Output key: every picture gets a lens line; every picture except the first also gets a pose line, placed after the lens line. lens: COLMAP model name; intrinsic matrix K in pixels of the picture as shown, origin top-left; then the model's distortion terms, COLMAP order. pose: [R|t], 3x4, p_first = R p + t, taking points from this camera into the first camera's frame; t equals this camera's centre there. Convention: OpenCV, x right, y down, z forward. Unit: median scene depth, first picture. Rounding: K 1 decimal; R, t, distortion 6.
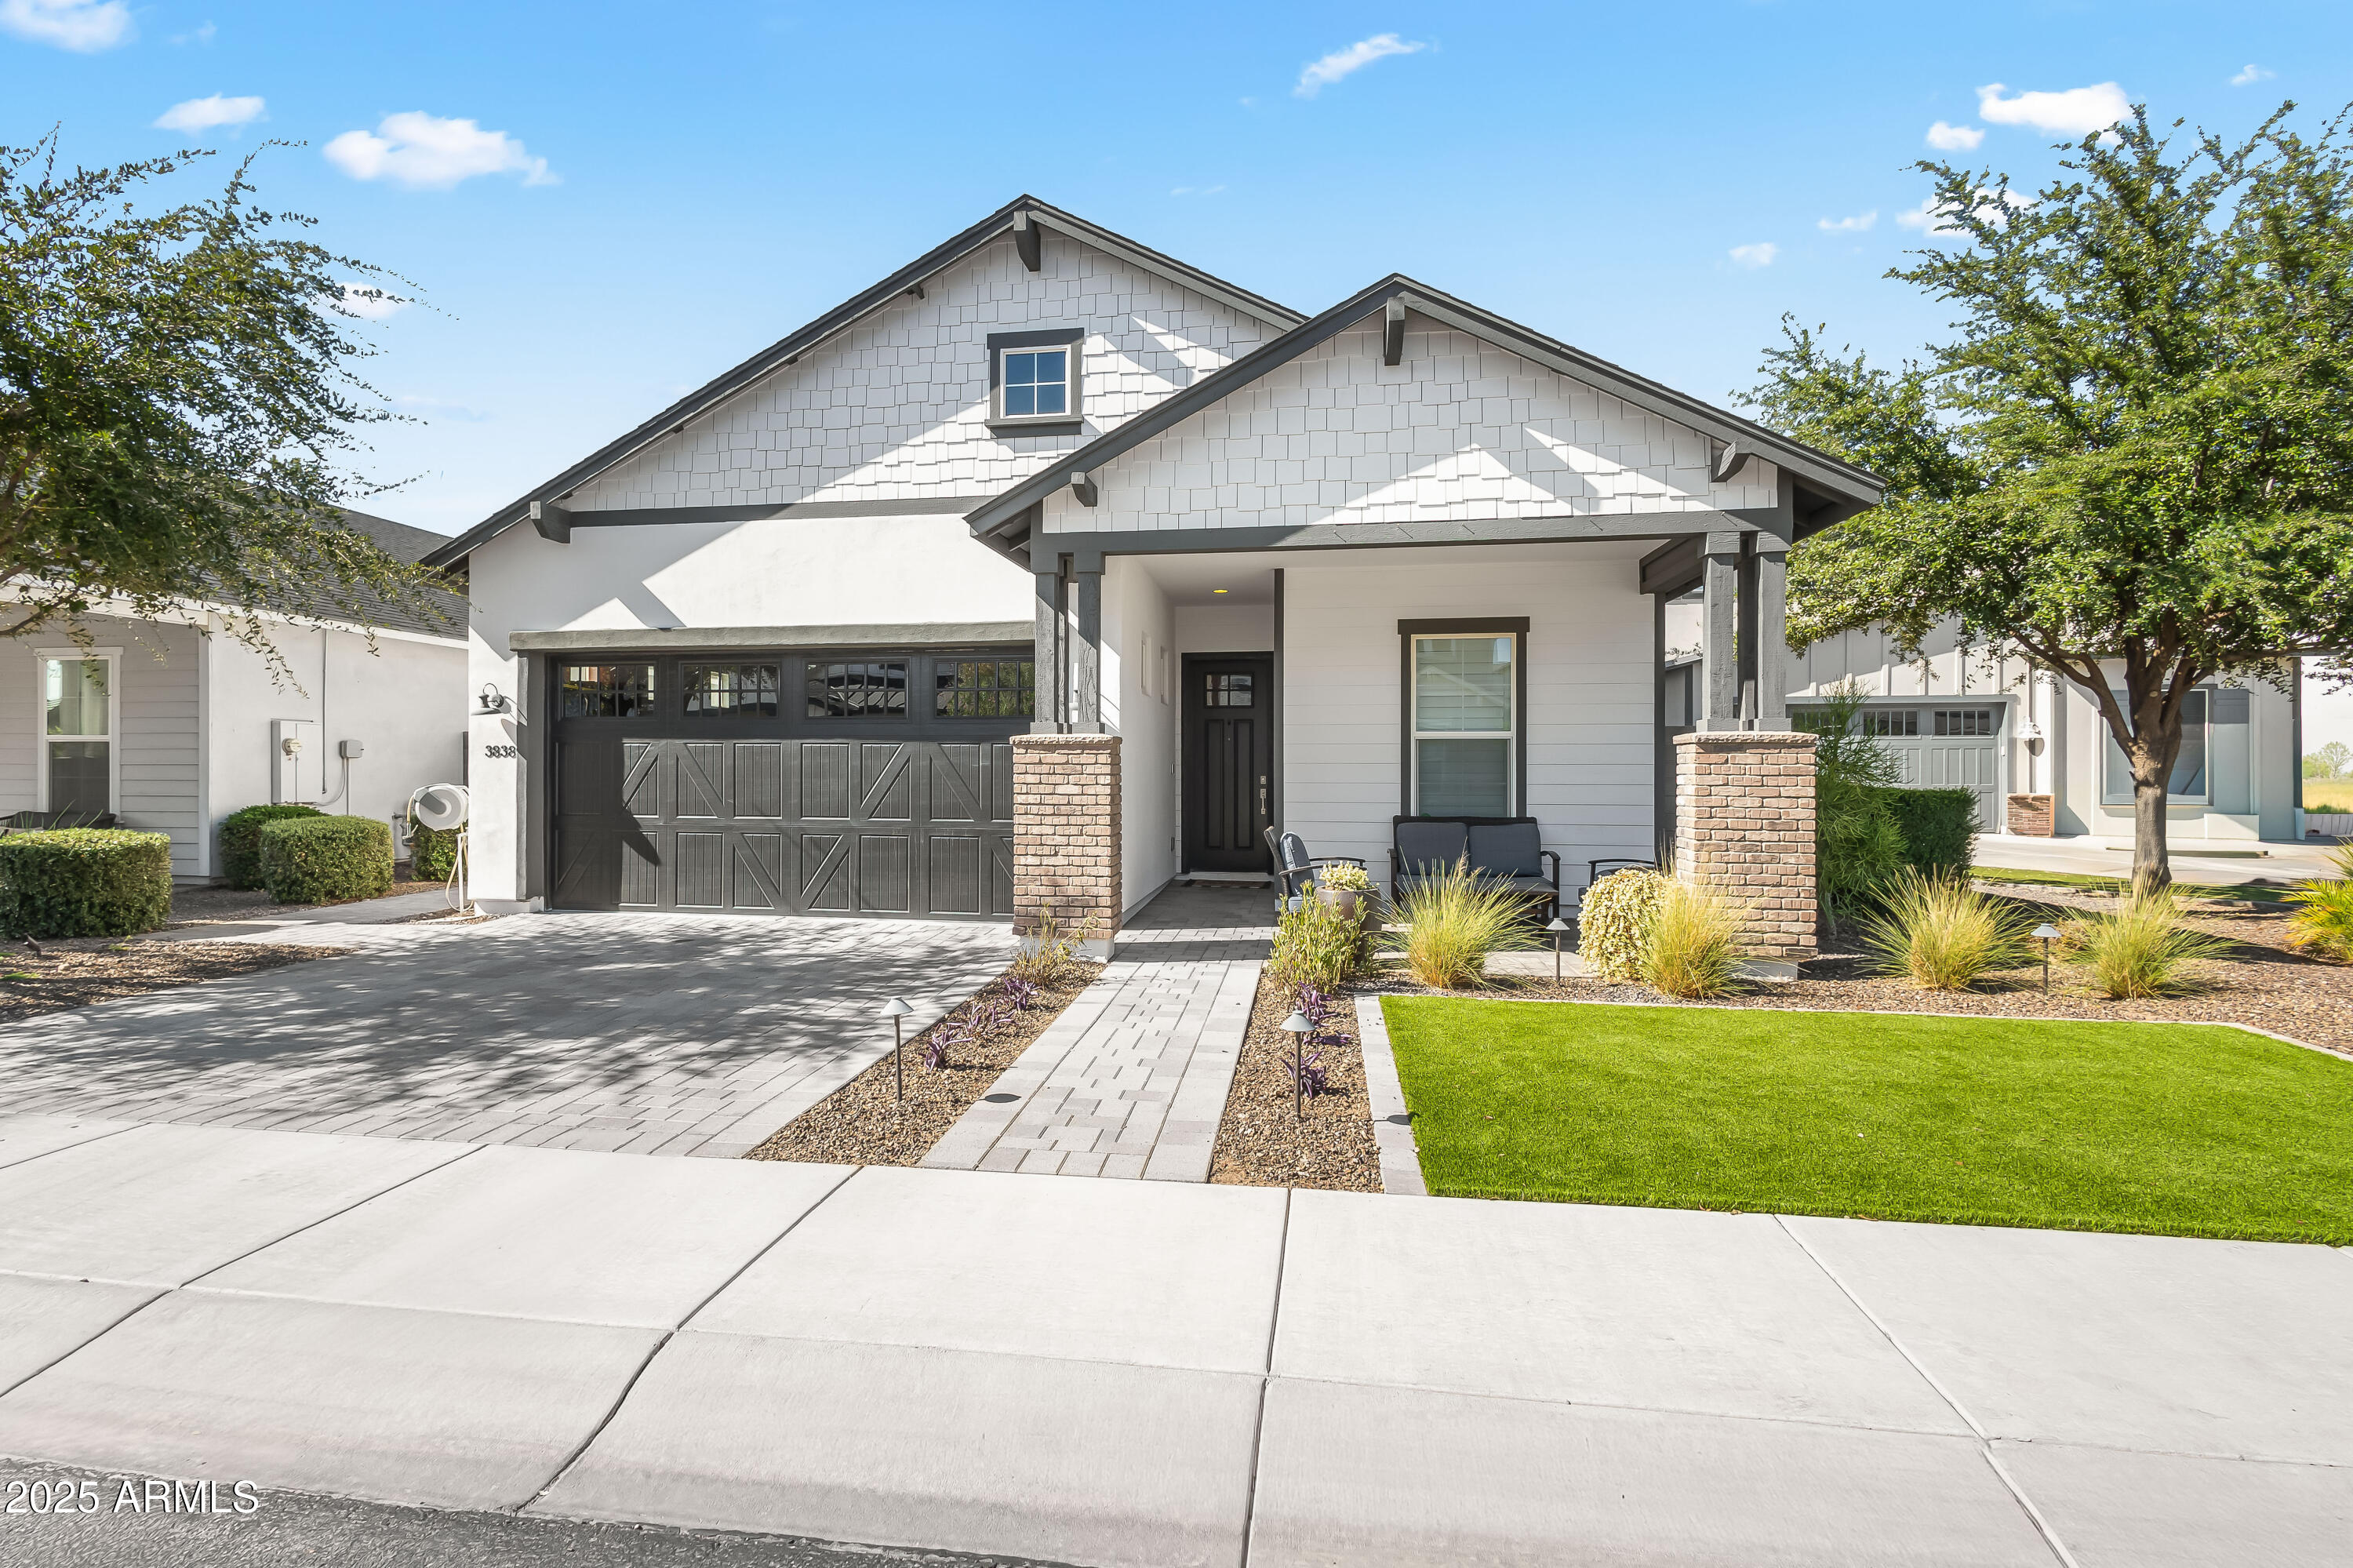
lens RADIAL K [[1098.7, 0, 1176.5], [0, 1098.7, 784.0], [0, 0, 1]] dist [0.001263, -0.000071]
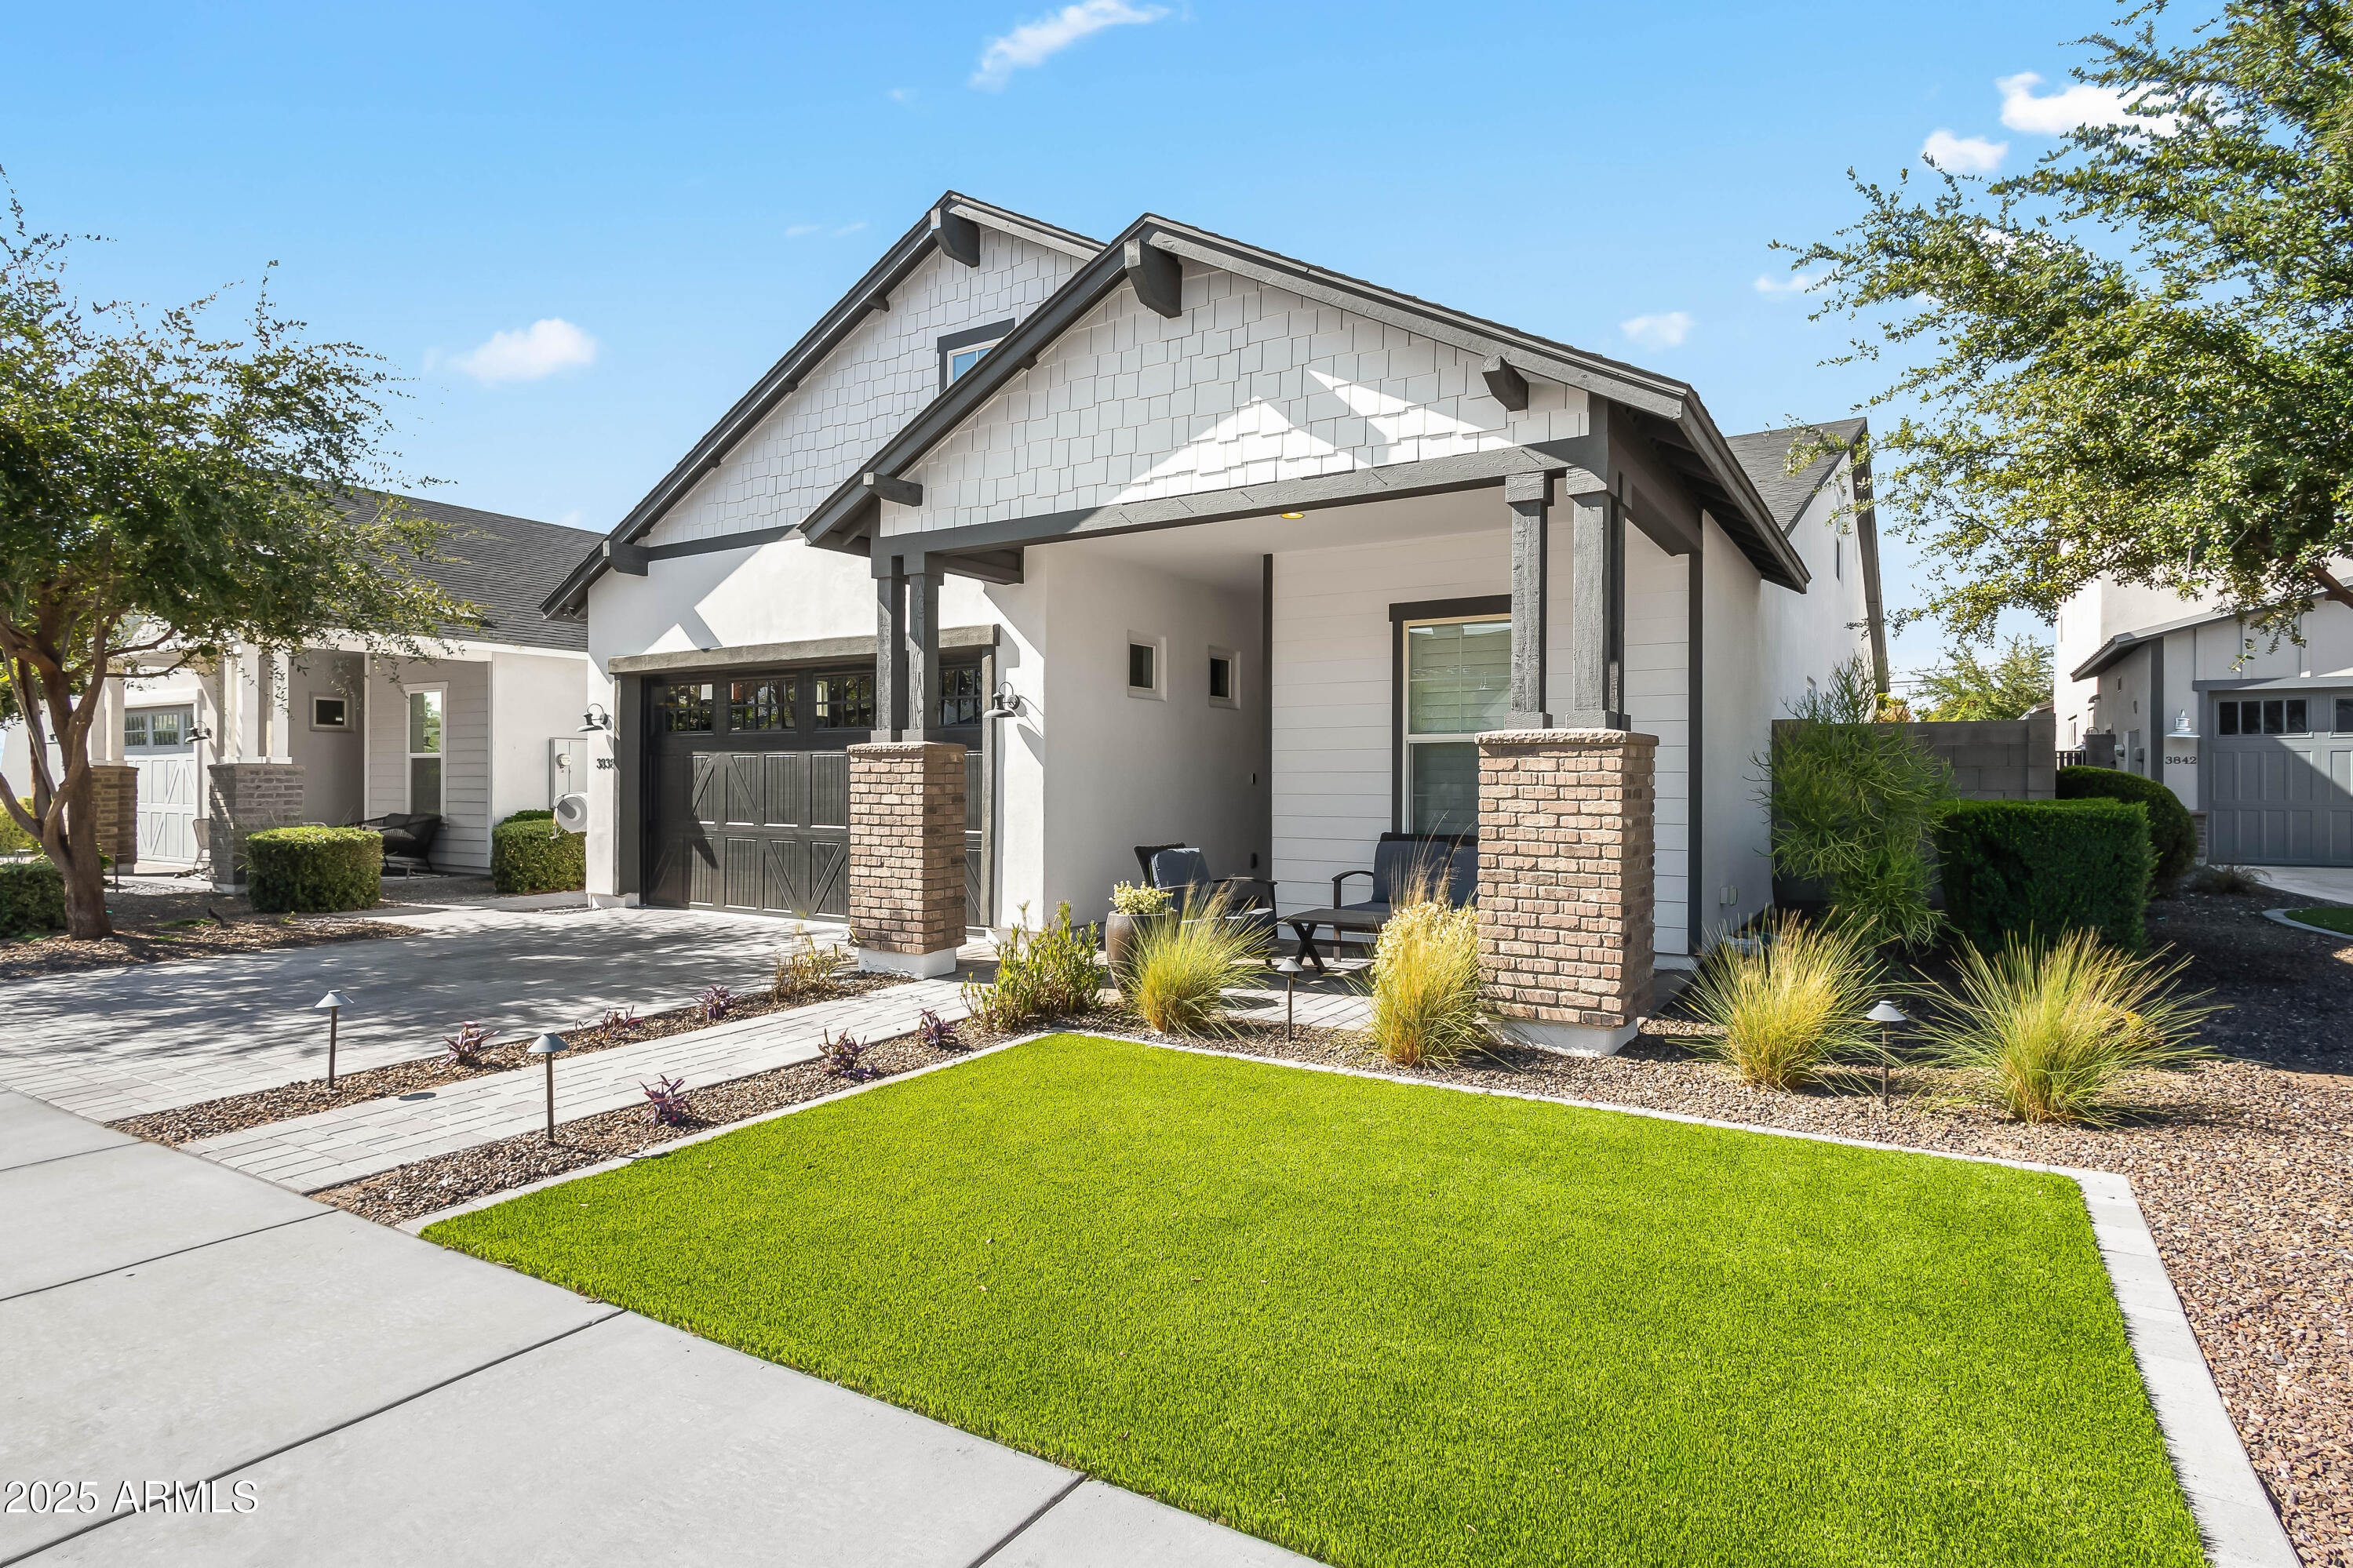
lens RADIAL K [[1157.5, 0, 1177.4], [0, 1157.5, 796.0], [0, 0, 1]] dist [0.002536, 0.000216]
pose [[0.935573, 0.004868, -0.353101, 0.495348], [-0.005012, 0.999987, 0.000506, 0.000268], [0.353099, 0.001296, 0.935585, 0.129668]]
